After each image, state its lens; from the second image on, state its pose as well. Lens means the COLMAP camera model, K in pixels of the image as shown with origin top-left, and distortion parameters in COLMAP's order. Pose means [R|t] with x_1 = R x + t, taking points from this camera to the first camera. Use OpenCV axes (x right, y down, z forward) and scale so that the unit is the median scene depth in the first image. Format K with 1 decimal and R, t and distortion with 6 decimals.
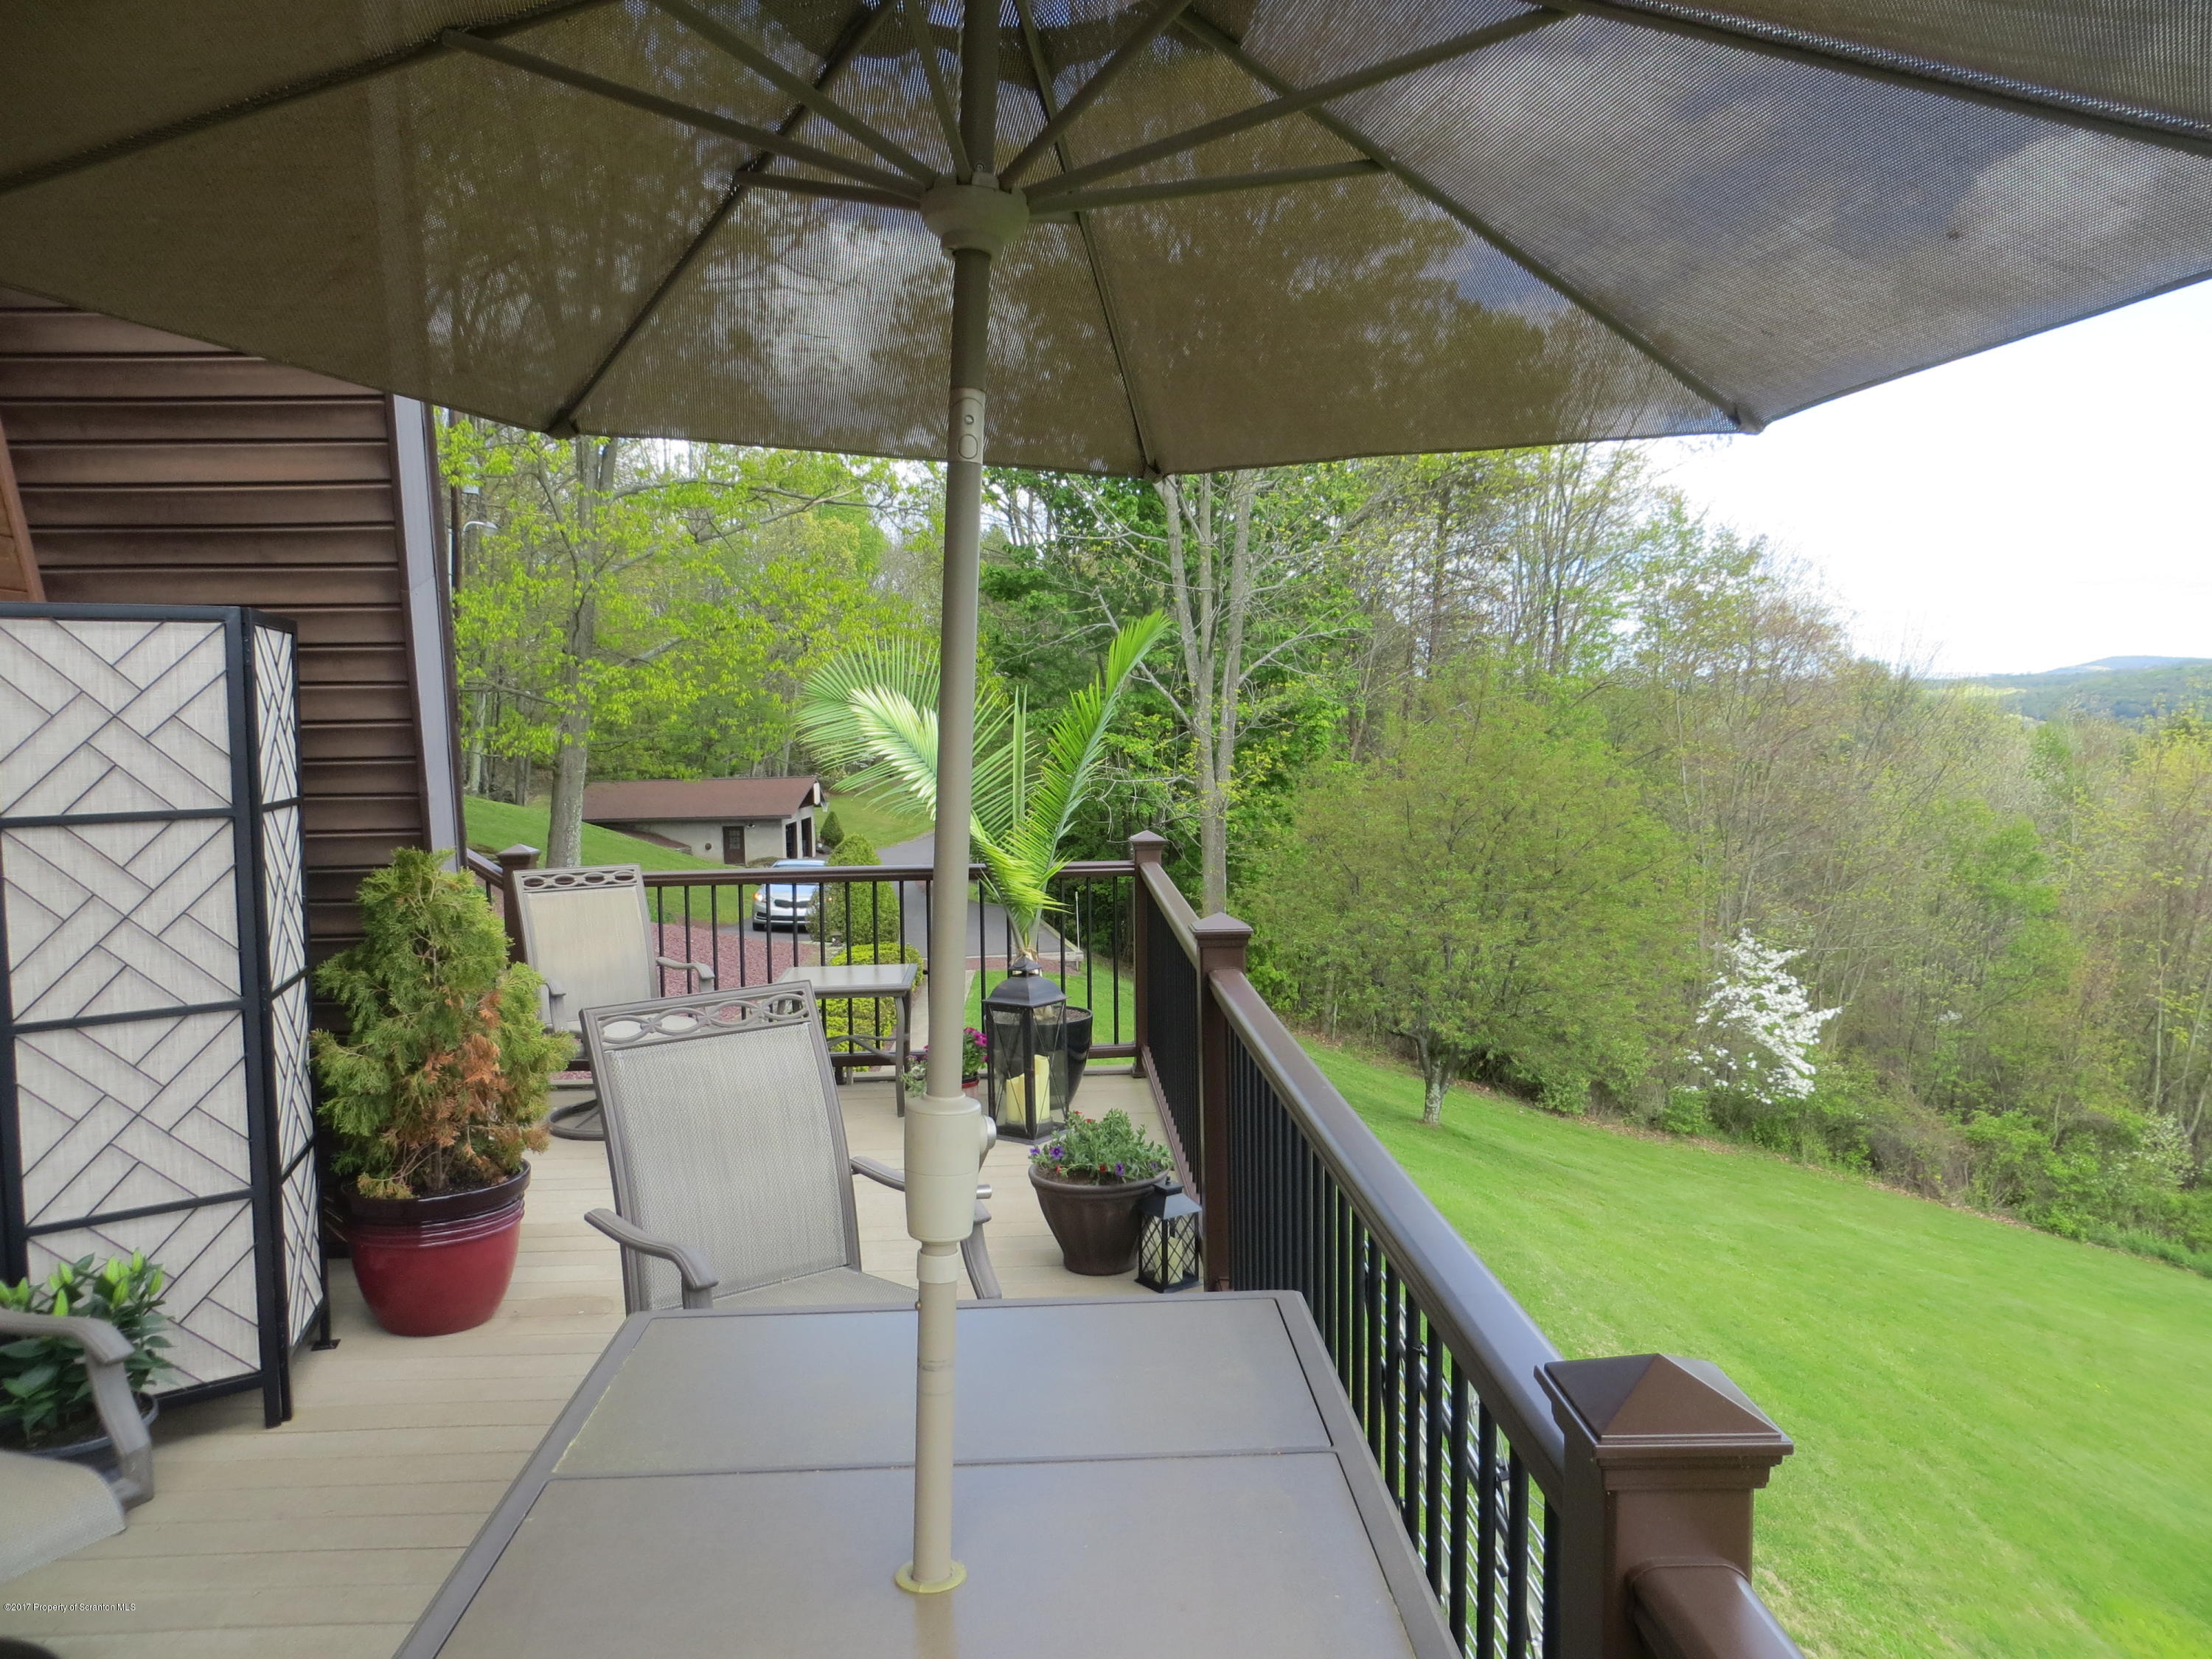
lens RADIAL K [[1645.4, 0, 1086.4], [0, 1645.4, 819.5], [0, 0, 1]] dist [-0.006505, -0.004375]
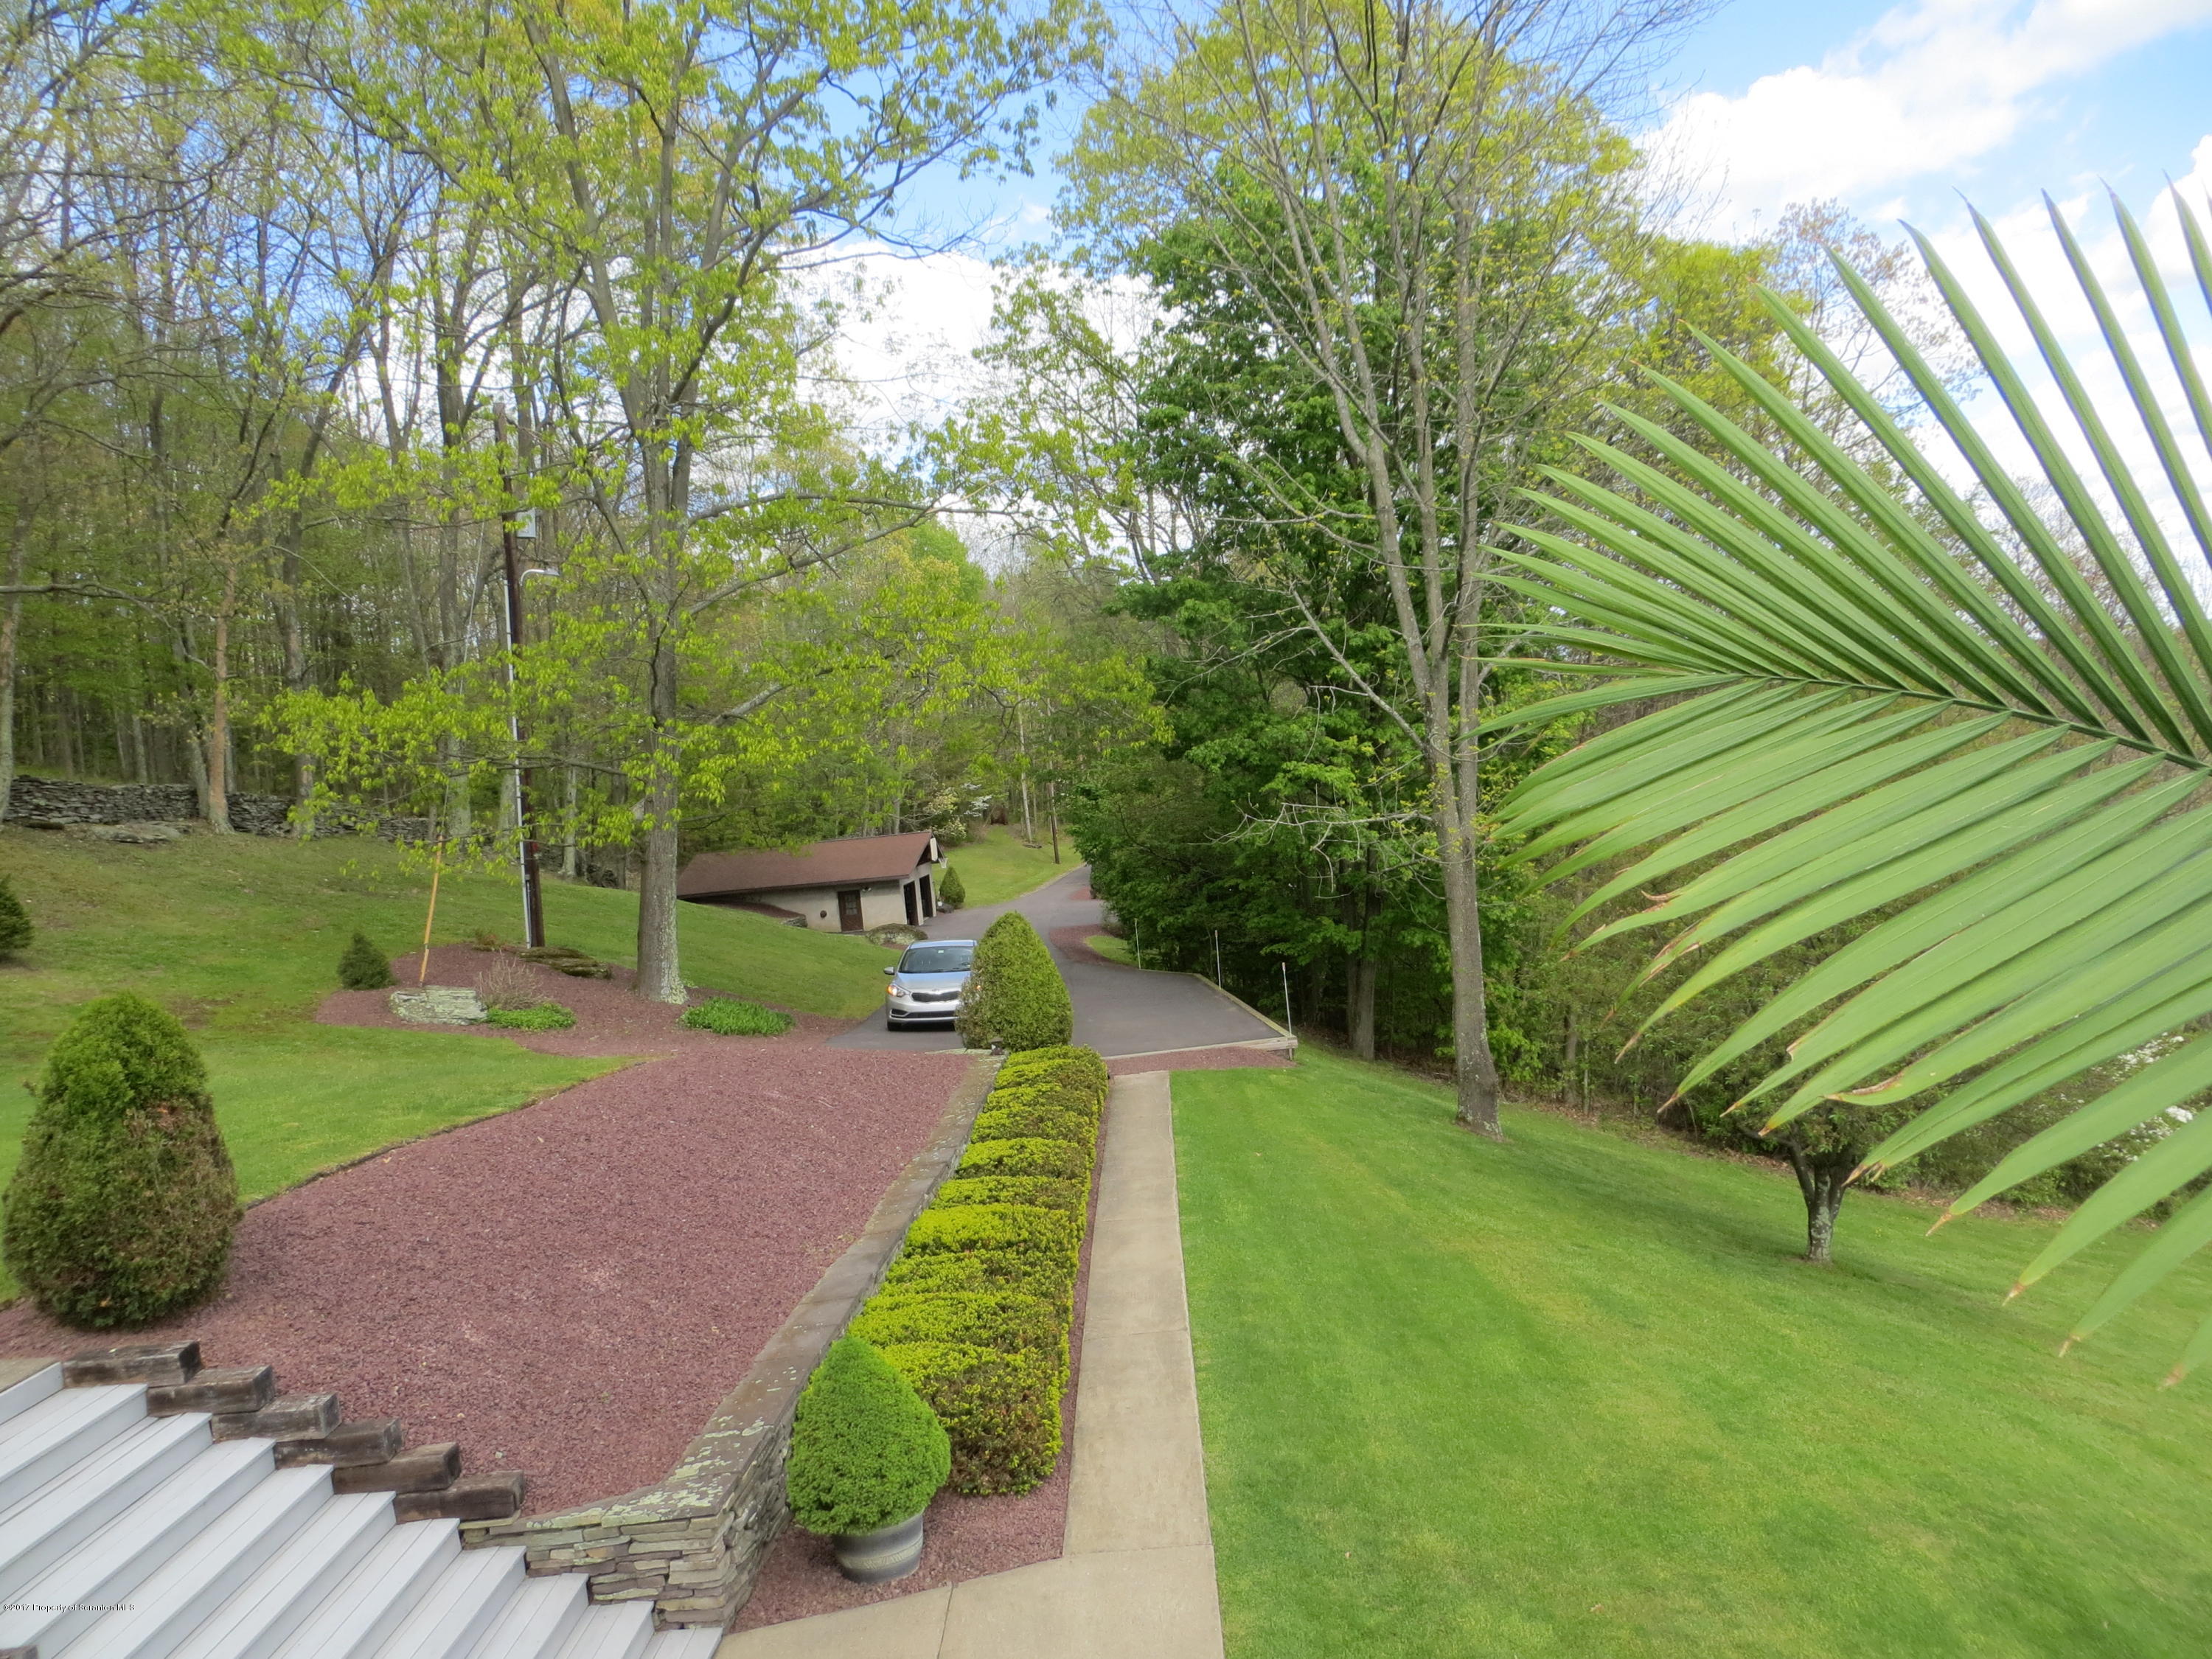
lens RADIAL K [[1639.4, 0, 1045.5], [0, 1639.4, 822.6], [0, 0, 1]] dist [-0.004482, -0.001016]
pose [[0.993900, -0.069132, -0.085925, -0.060868], [0.067525, 0.997486, -0.021471, -0.019620], [0.087193, 0.015538, 0.996070, 0.242590]]
